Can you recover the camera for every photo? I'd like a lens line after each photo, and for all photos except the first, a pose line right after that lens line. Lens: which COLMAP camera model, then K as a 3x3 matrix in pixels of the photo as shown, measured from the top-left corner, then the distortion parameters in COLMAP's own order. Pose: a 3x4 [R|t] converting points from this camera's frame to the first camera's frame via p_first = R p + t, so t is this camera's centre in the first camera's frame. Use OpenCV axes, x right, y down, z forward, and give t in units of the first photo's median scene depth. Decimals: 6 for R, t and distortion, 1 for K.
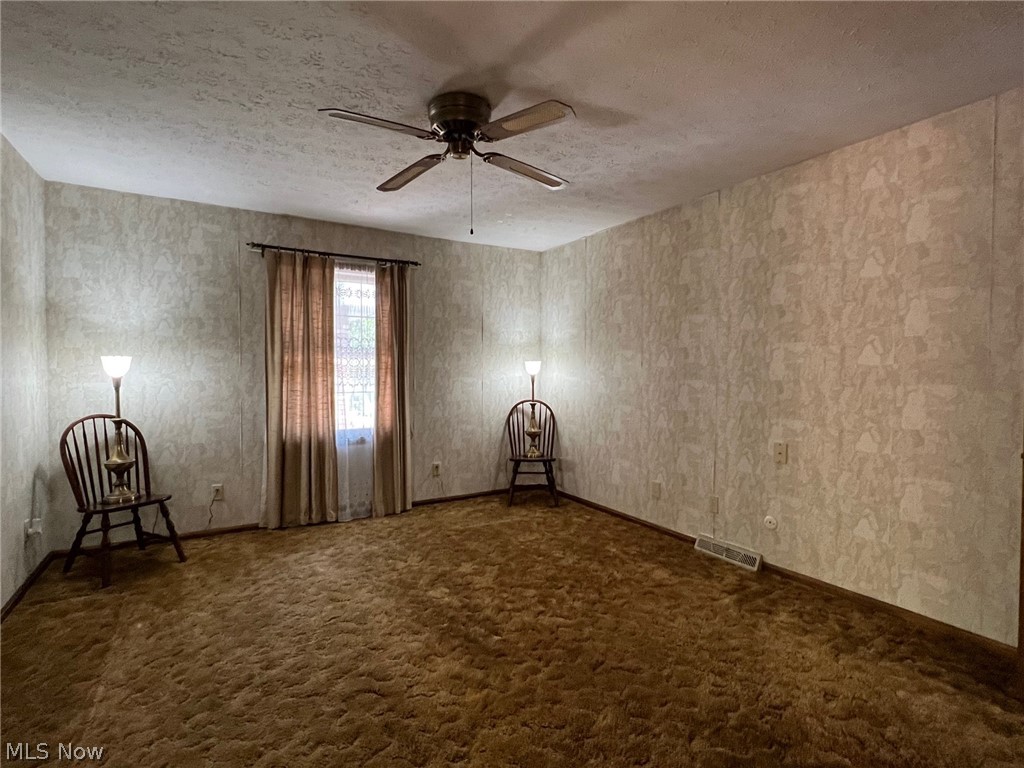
lens RADIAL K [[513.0, 0, 512.0], [0, 513.0, 384.0], [0, 0, 1]] dist [-0.001028, -0.000241]
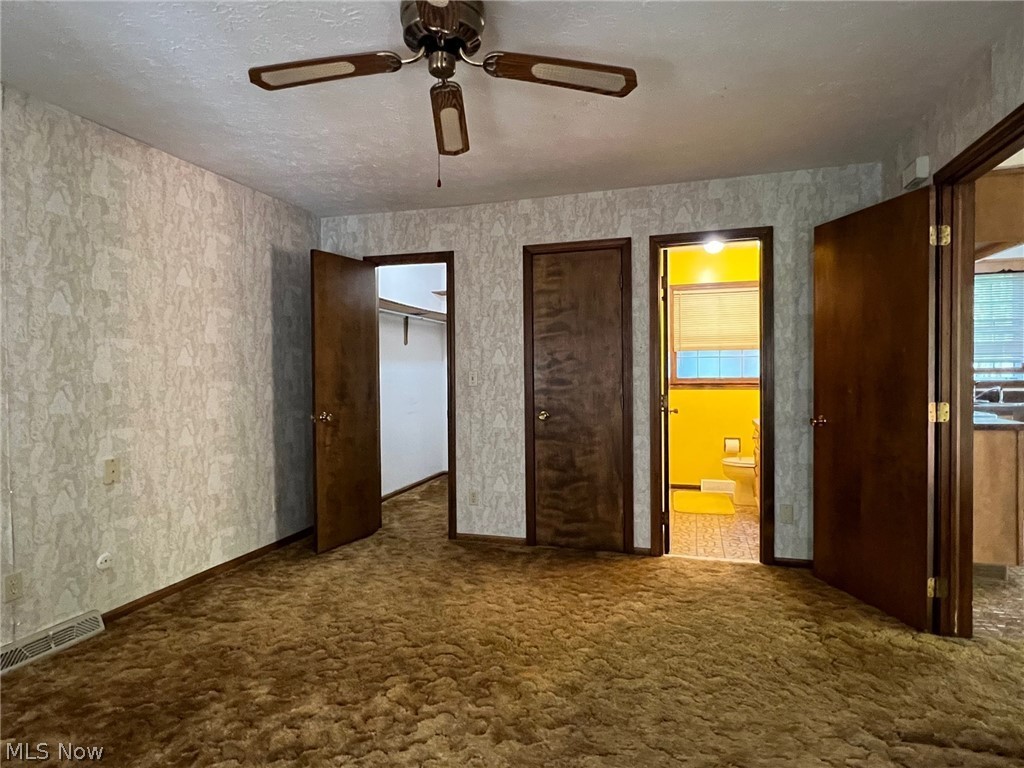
lens RADIAL K [[564.9, 0, 512.0], [0, 564.9, 384.0], [0, 0, 1]] dist [-0.000837, -0.000253]
pose [[-0.662812, -0.010738, 0.748709, -0.591939], [0.028634, 0.998802, 0.039673, -0.023480], [-0.748238, 0.047734, -0.661711, 1.130180]]
